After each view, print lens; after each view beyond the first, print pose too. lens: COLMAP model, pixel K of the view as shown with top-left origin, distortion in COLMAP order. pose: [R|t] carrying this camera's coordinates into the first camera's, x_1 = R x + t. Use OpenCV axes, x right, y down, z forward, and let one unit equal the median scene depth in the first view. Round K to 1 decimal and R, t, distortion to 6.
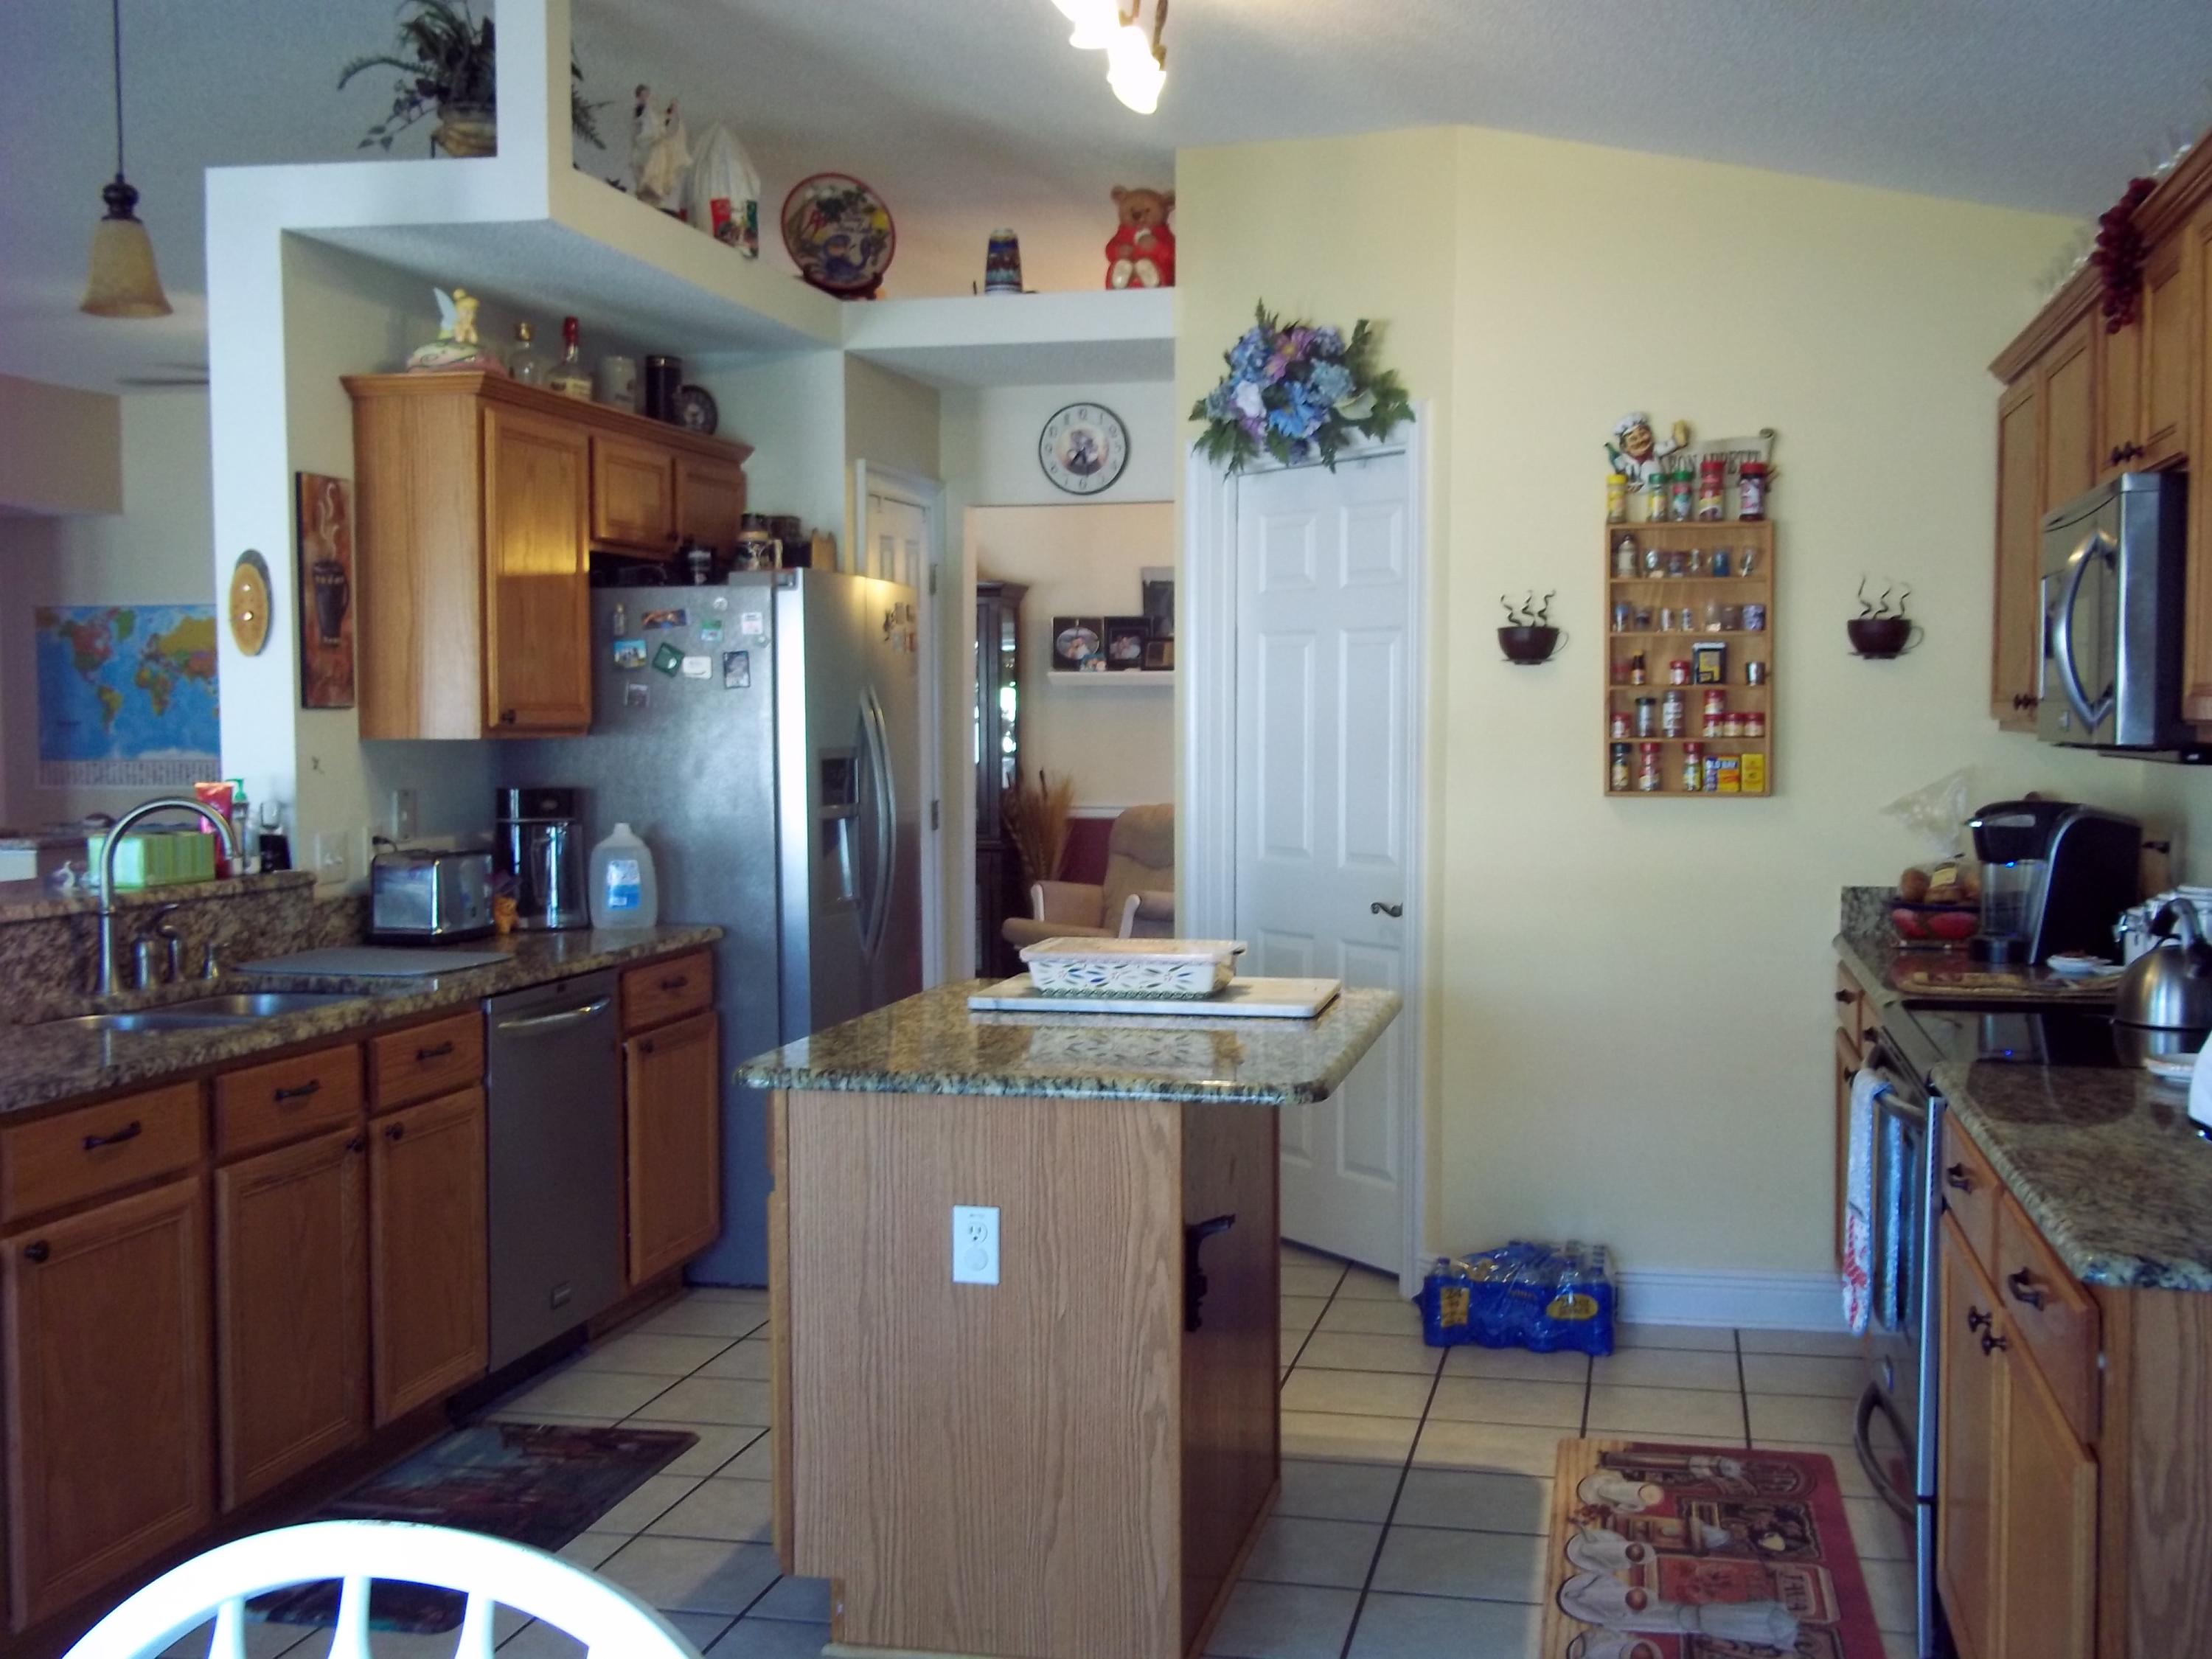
lens RADIAL K [[2340.4, 0, 1106.0], [0, 2340.4, 829.5], [0, 0, 1]] dist [0.002448, 0.007929]
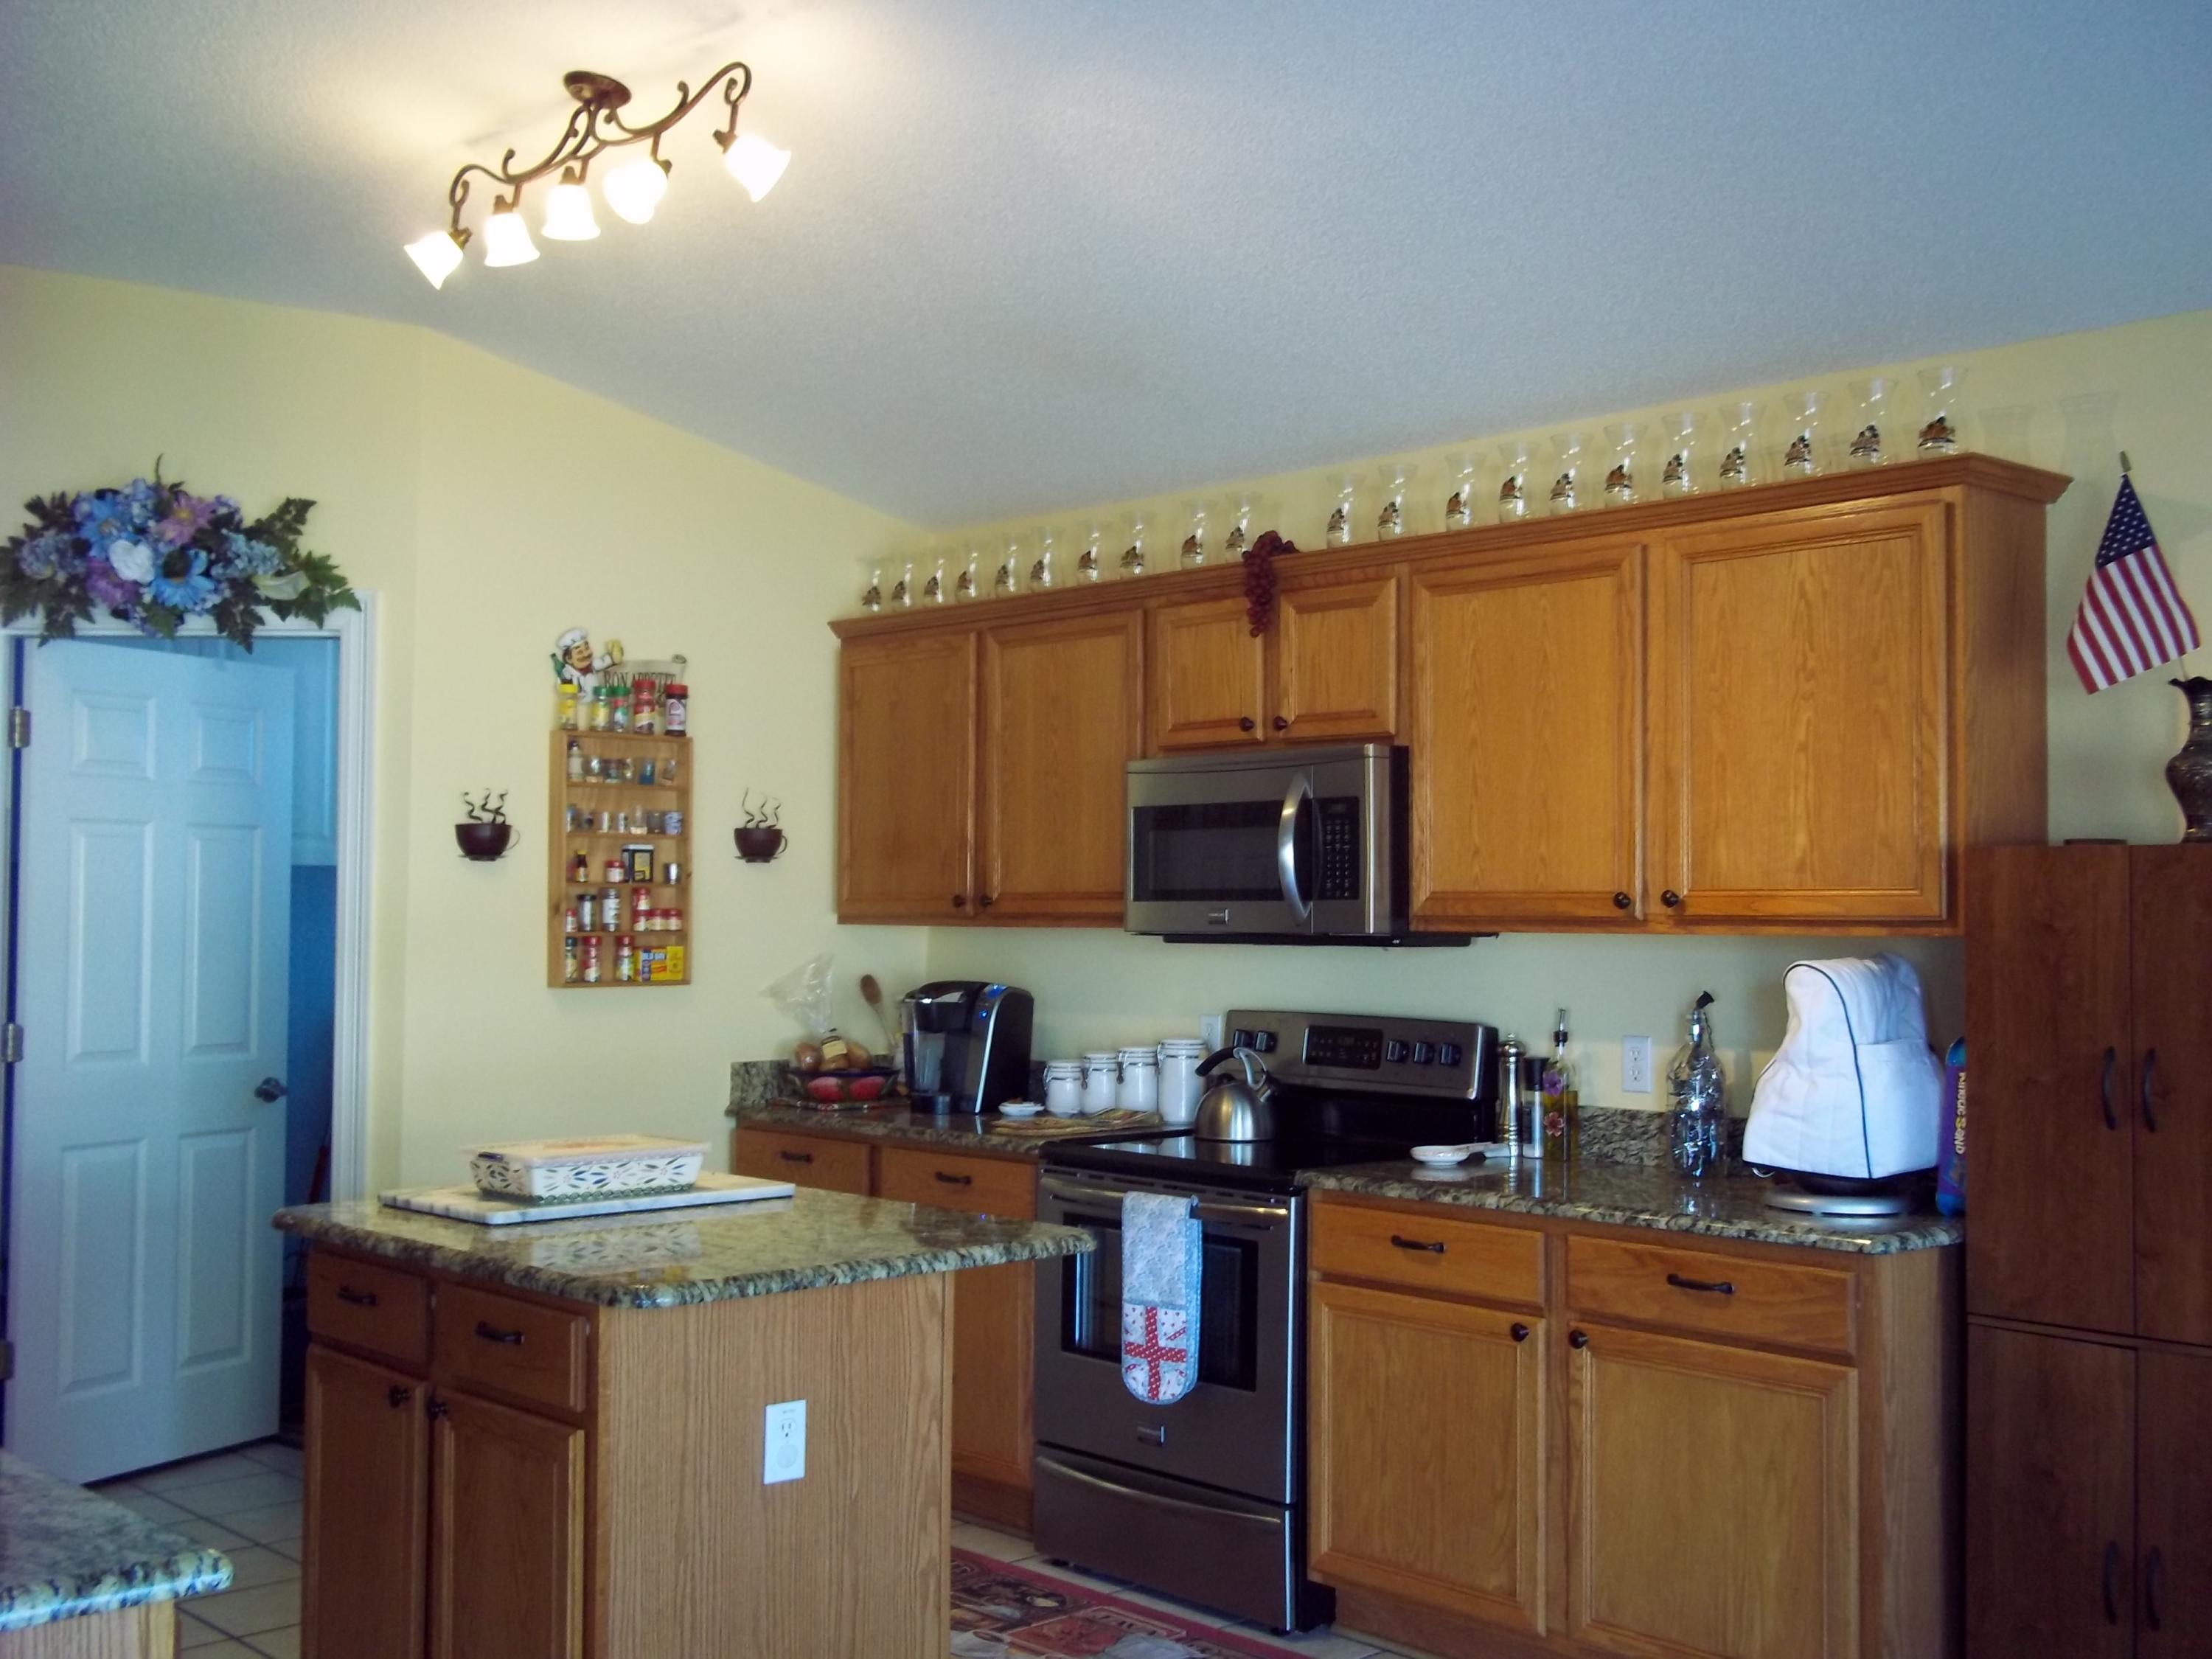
lens RADIAL K [[2377.0, 0, 1106.0], [0, 2377.0, 829.5], [0, 0, 1]] dist [0.007223, 0.018923]
pose [[0.569969, 0.031453, 0.821064, -0.531005], [0.036917, 0.997278, -0.063831, -0.008041], [-0.820836, 0.066692, 0.567257, 0.193746]]
